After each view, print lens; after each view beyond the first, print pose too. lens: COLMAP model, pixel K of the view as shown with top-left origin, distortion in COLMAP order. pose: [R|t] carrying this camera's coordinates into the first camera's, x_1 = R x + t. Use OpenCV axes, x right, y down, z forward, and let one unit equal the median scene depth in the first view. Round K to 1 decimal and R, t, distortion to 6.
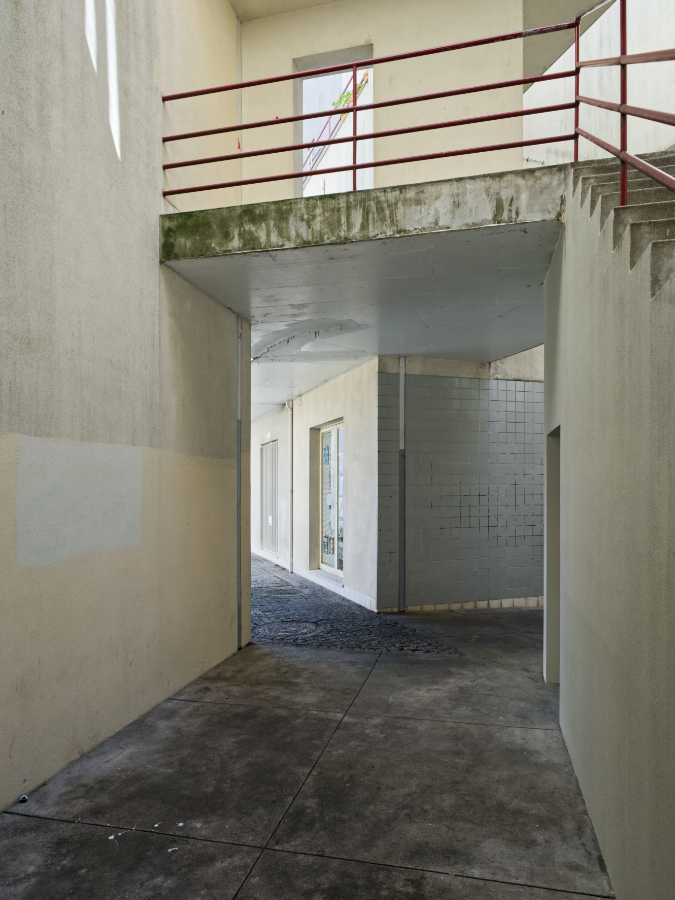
lens RADIAL K [[616.4, 0, 317.3], [0, 616.4, 509.2], [0, 0, 1]] dist [-0.006555, 0.020980]
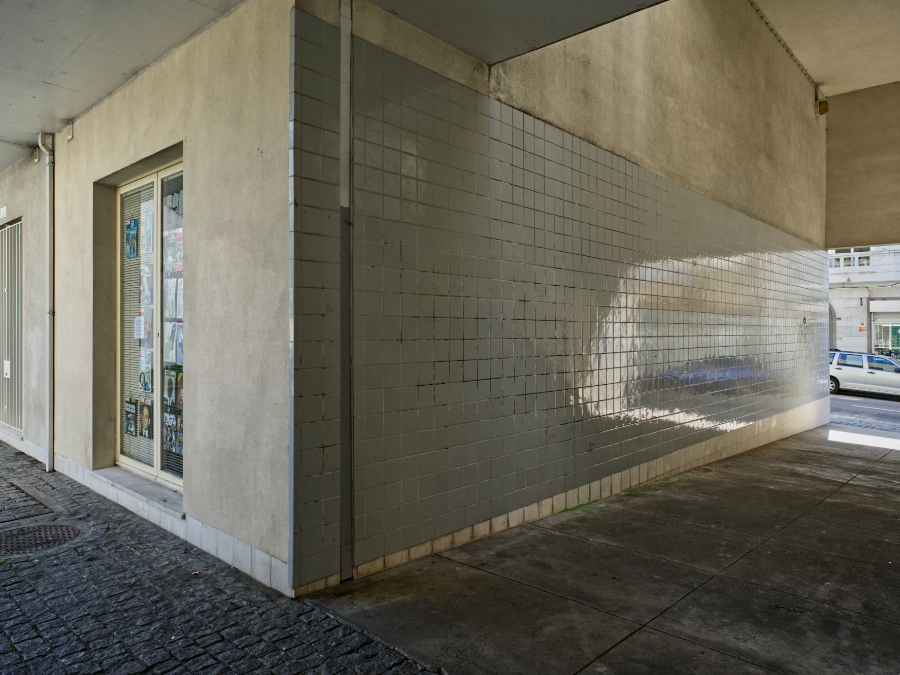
lens RADIAL K [[625.2, 0, 435.8], [0, 625.2, 347.3], [0, 0, 1]] dist [0.005000, 0.000417]
pose [[0.876121, -0.002762, 0.482084, -0.019409], [0.003839, 0.999992, -0.001248, 0.002715], [-0.482077, 0.002944, 0.876124, 0.581788]]
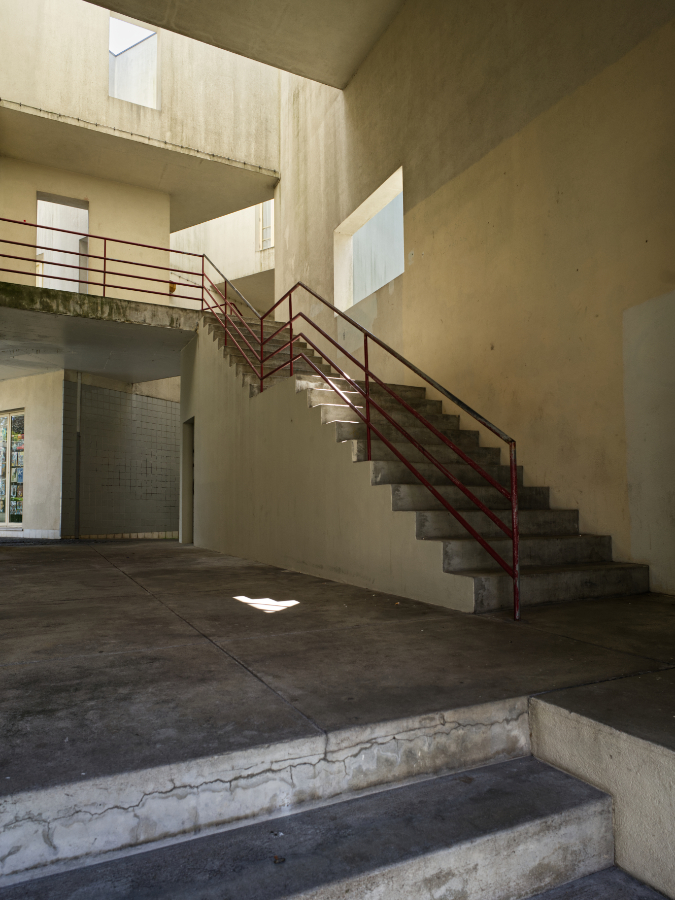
lens RADIAL K [[625.2, 0, 318.9], [0, 625.2, 486.2], [0, 0, 1]] dist [0.005000, 0.000417]
pose [[0.780989, 0.033285, 0.623657, -0.358218], [0.011962, 0.997598, -0.068222, 0.149525], [-0.624430, 0.060741, 0.778715, -0.568784]]
